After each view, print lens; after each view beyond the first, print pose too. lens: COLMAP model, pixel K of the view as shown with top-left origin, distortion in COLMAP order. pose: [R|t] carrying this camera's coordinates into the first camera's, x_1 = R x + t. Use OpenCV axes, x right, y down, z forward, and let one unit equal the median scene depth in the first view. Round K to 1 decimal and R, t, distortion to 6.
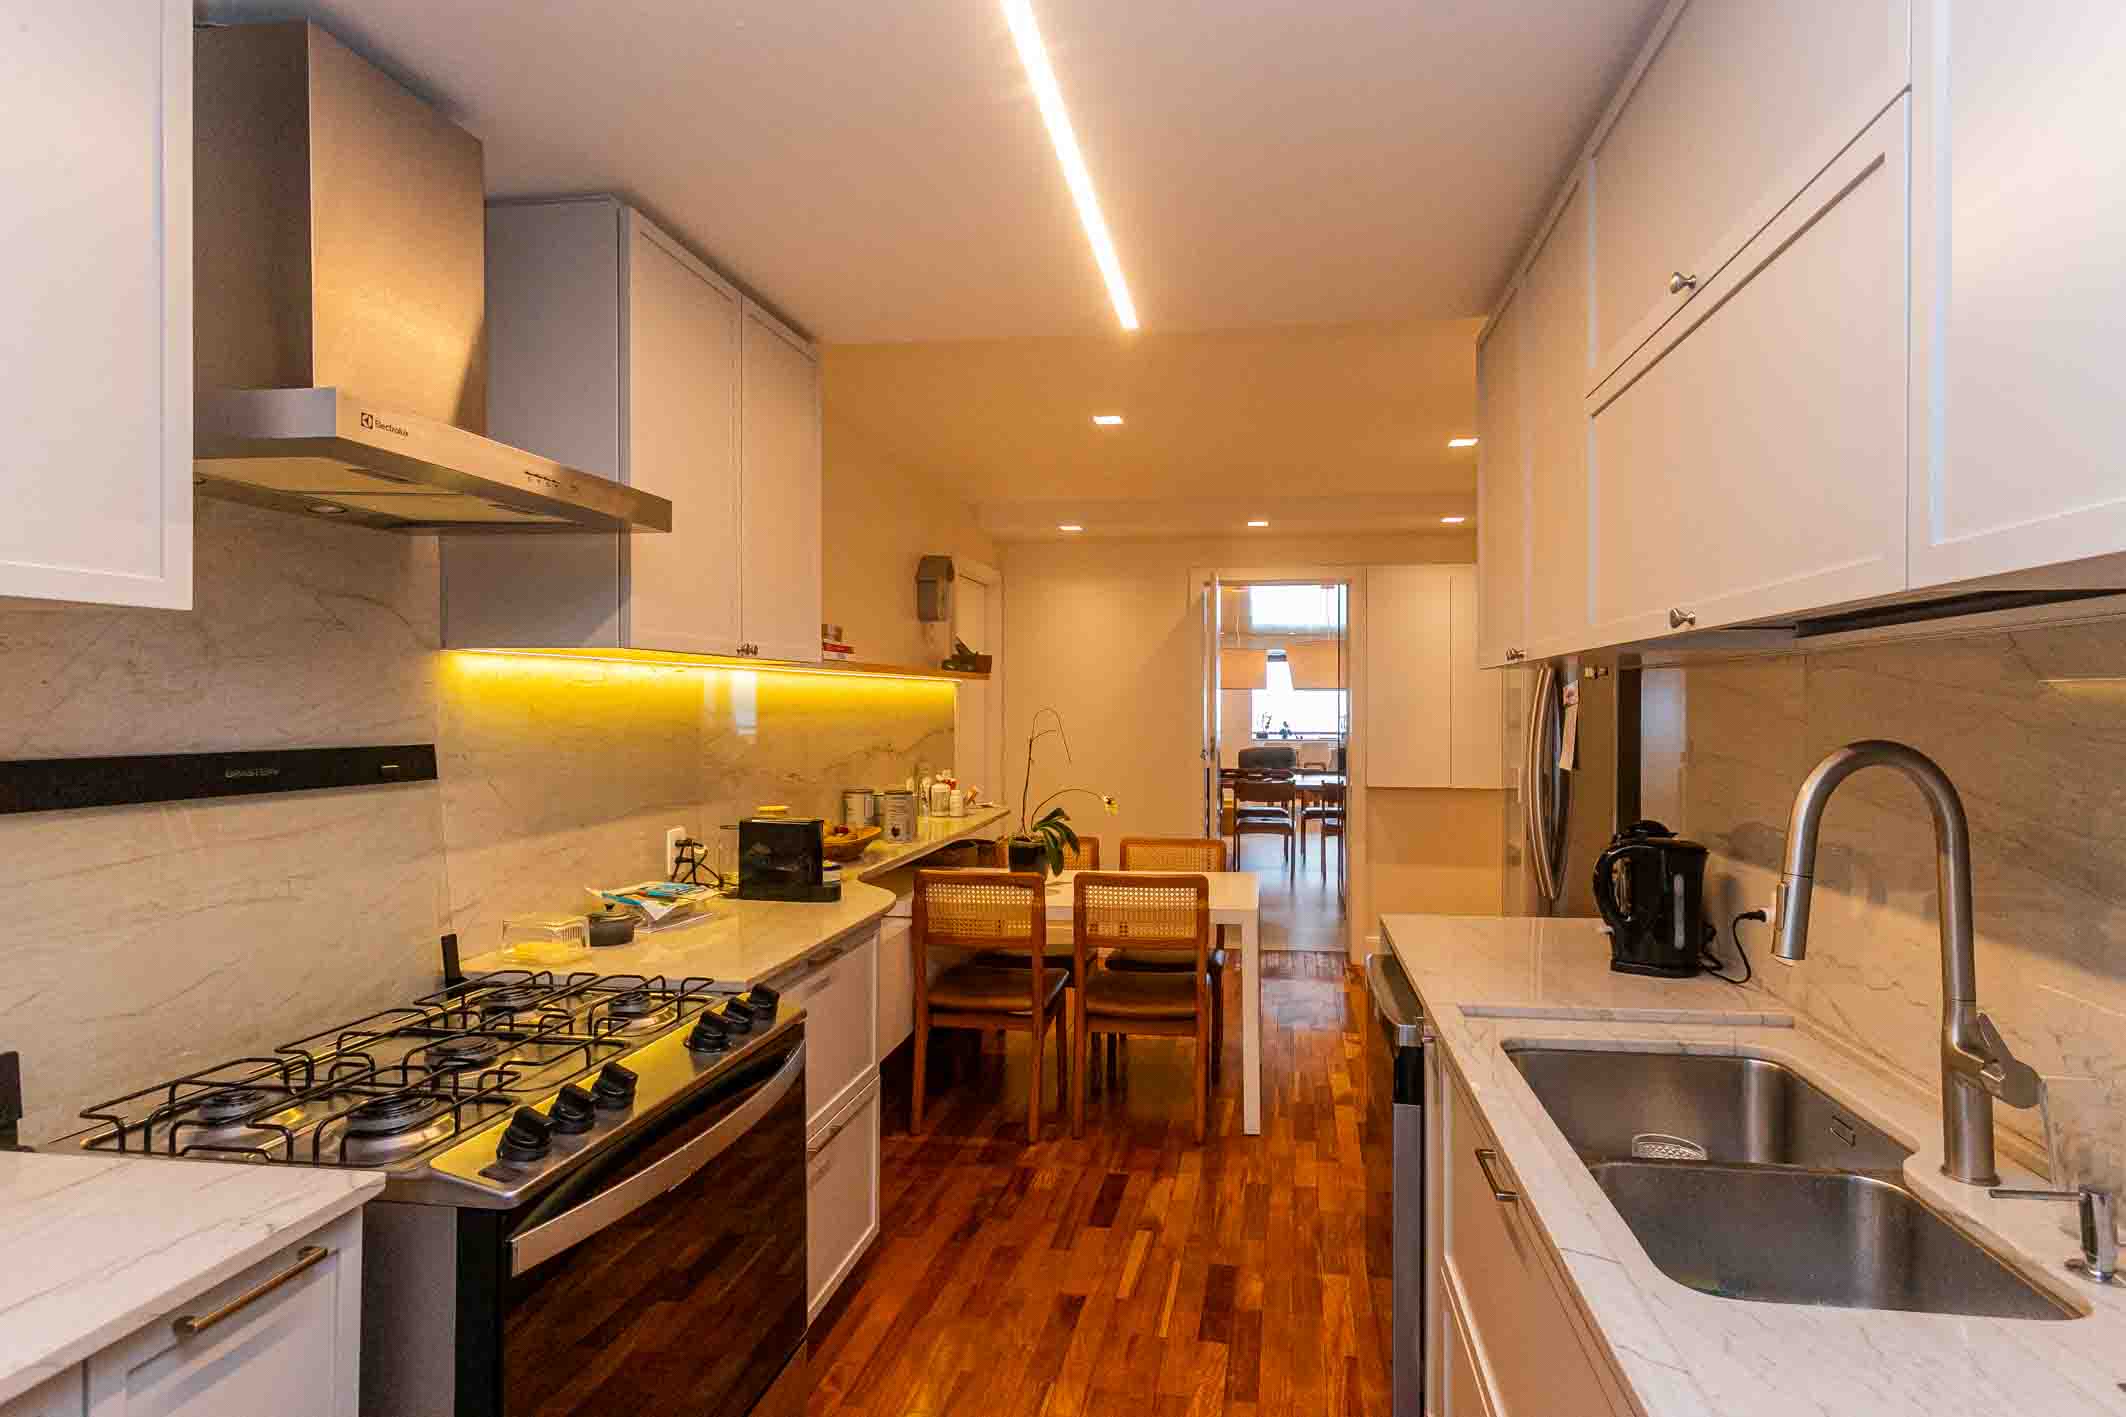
lens RADIAL K [[1110.5, 0, 1130.6], [0, 1110.5, 708.4], [0, 0, 1]] dist [0.000675, 0.000040]
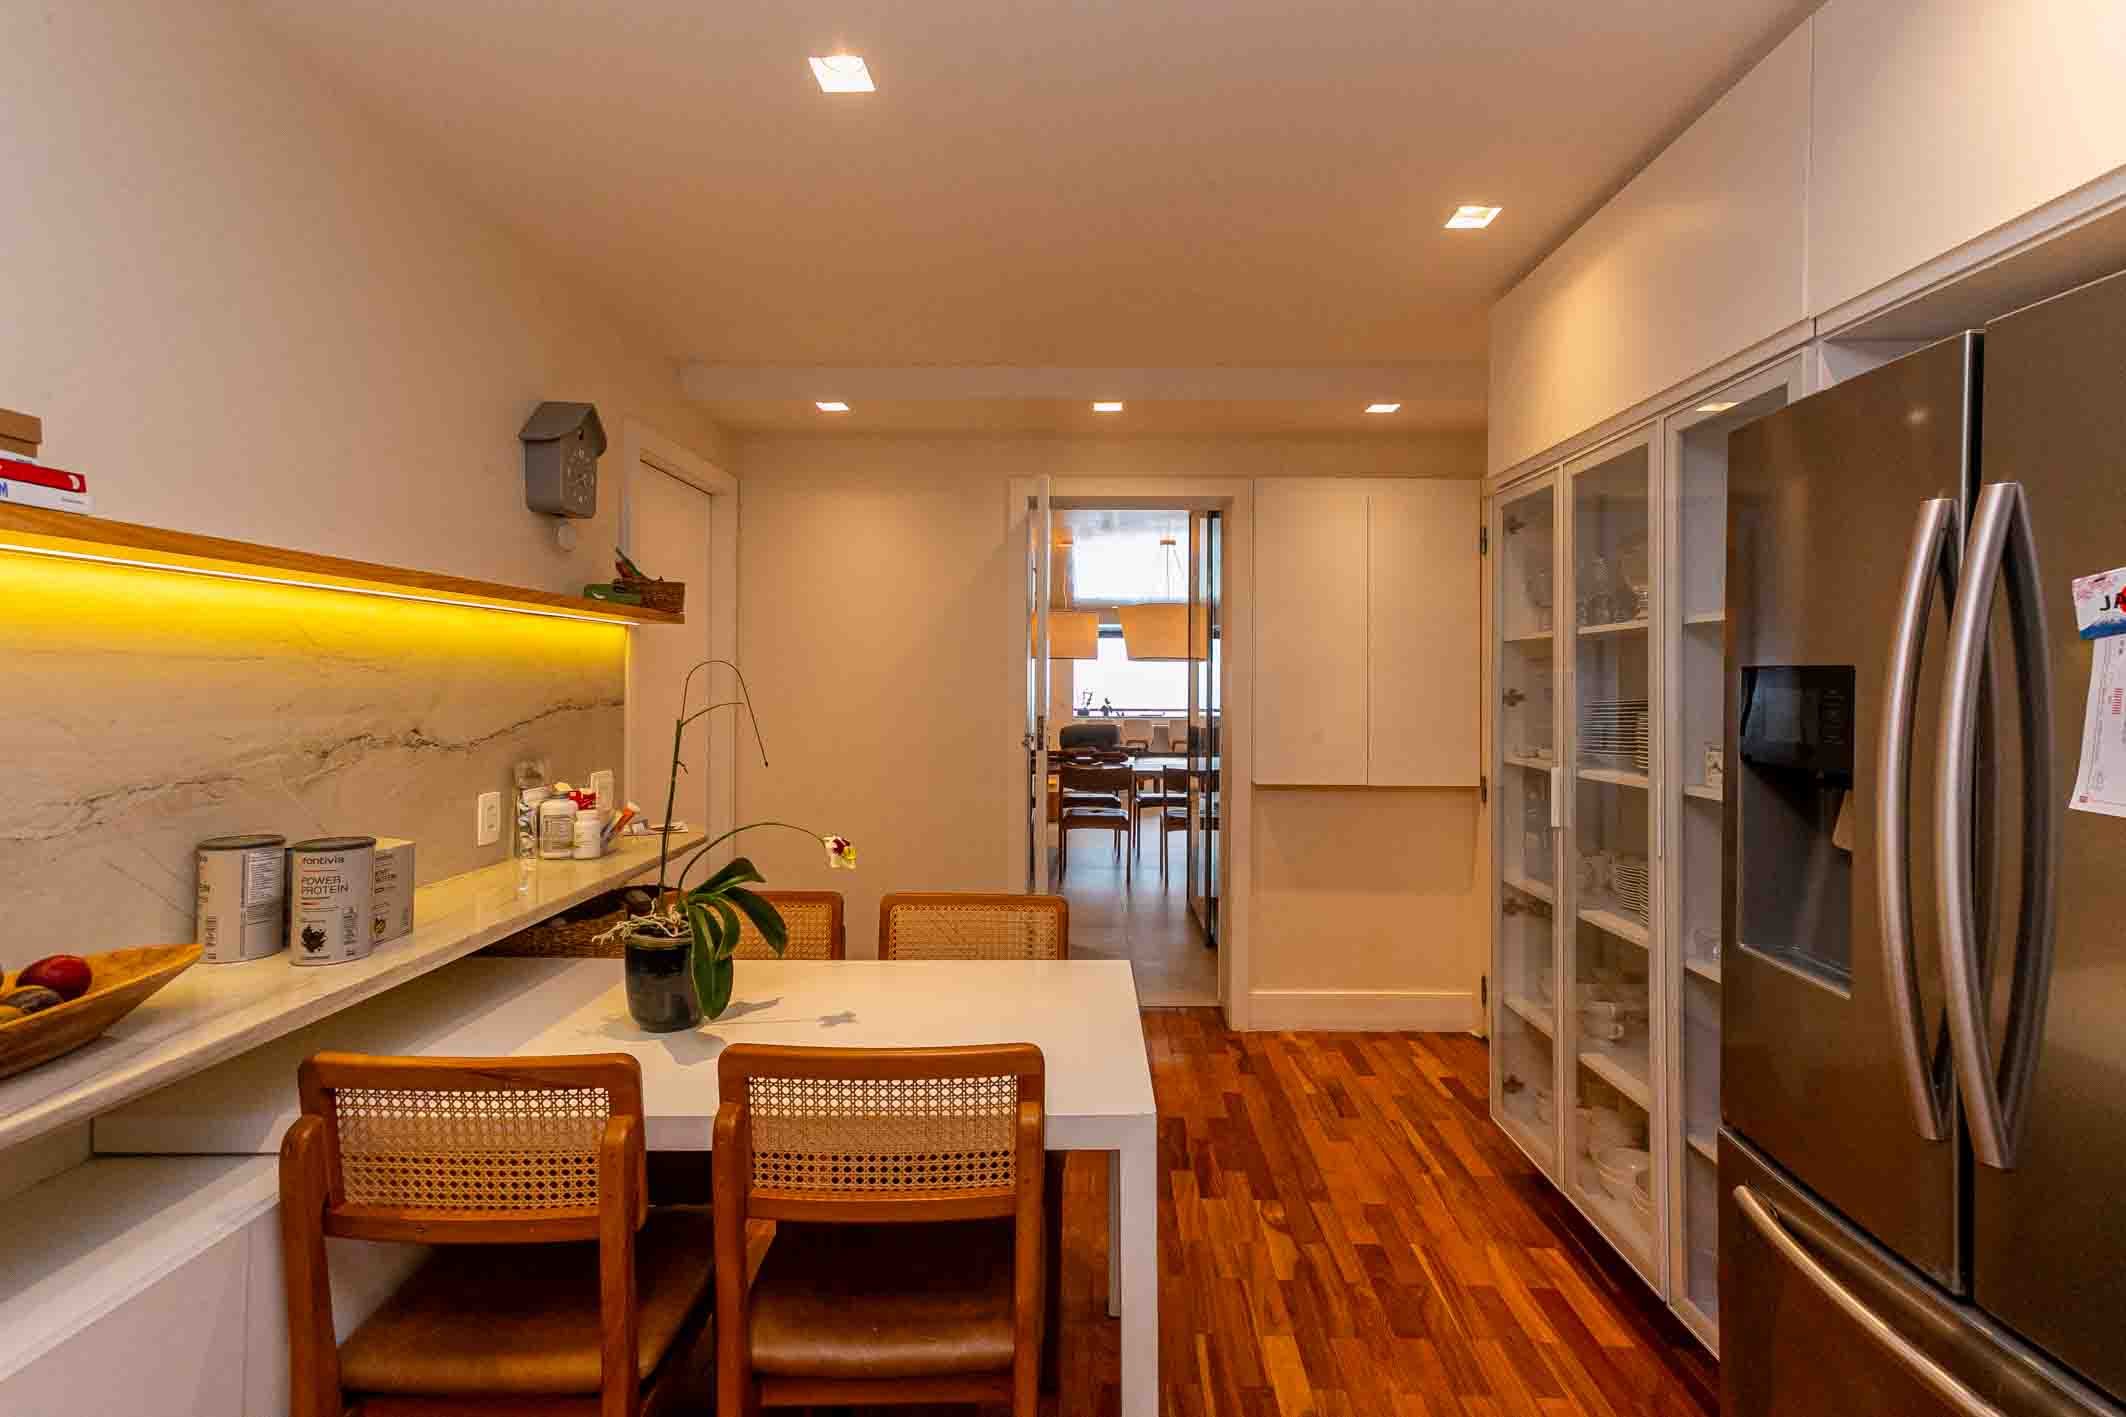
lens RADIAL K [[990.2, 0, 1067.5], [0, 990.2, 686.7], [0, 0, 1]] dist [0.018307, 0.000110]
pose [[0.993977, 0.000176, 0.109591, 0.023972], [0.000012, 0.999999, -0.001717, 0.010008], [-0.109591, 0.001708, 0.993975, 0.399964]]
